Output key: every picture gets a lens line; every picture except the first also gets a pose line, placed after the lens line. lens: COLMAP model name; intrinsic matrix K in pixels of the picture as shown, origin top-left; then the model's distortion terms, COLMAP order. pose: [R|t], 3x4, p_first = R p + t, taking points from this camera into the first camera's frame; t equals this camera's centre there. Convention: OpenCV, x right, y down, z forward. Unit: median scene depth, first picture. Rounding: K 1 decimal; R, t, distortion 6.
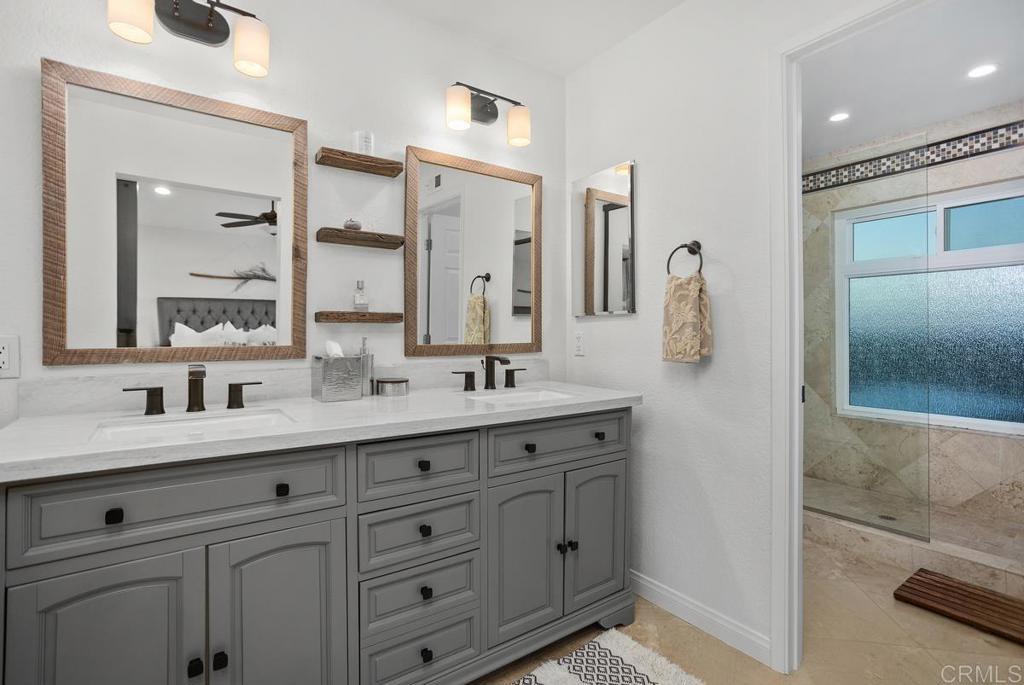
lens RADIAL K [[497.5, 0, 515.3], [0, 497.5, 339.1], [0, 0, 1]] dist [0.000289, 0.000197]
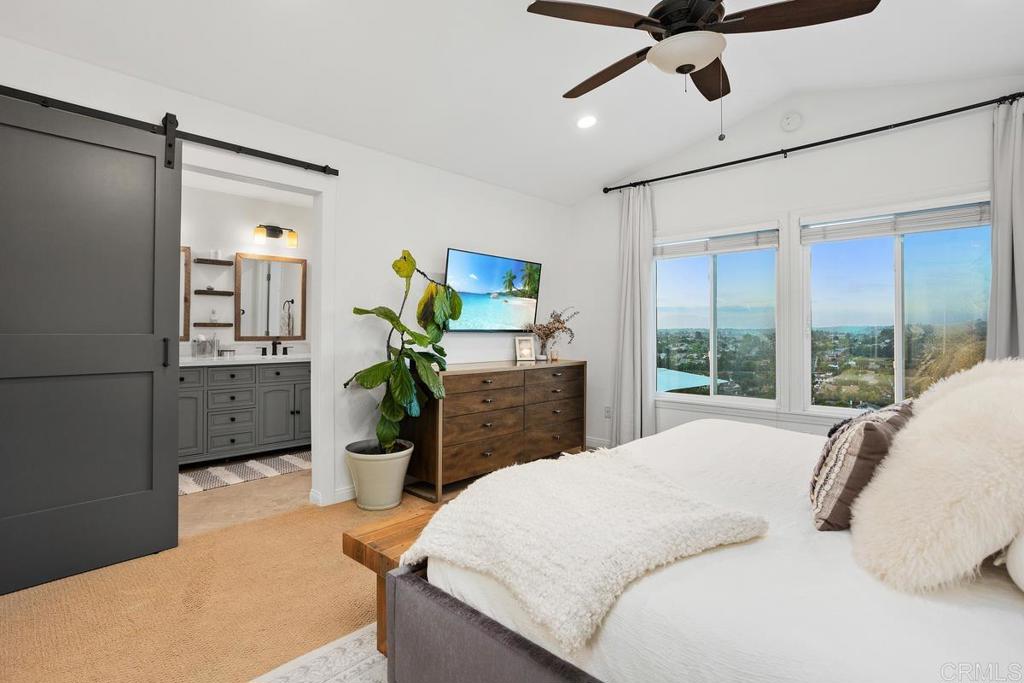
lens RADIAL K [[520.7, 0, 510.6], [0, 520.7, 332.5], [0, 0, 1]] dist [0.000534, 0.000327]
pose [[0.987046, 0.004893, 0.160362, 0.720265], [-0.004085, 0.999977, -0.005369, 0.002473], [-0.160385, 0.004645, 0.987044, -1.764160]]
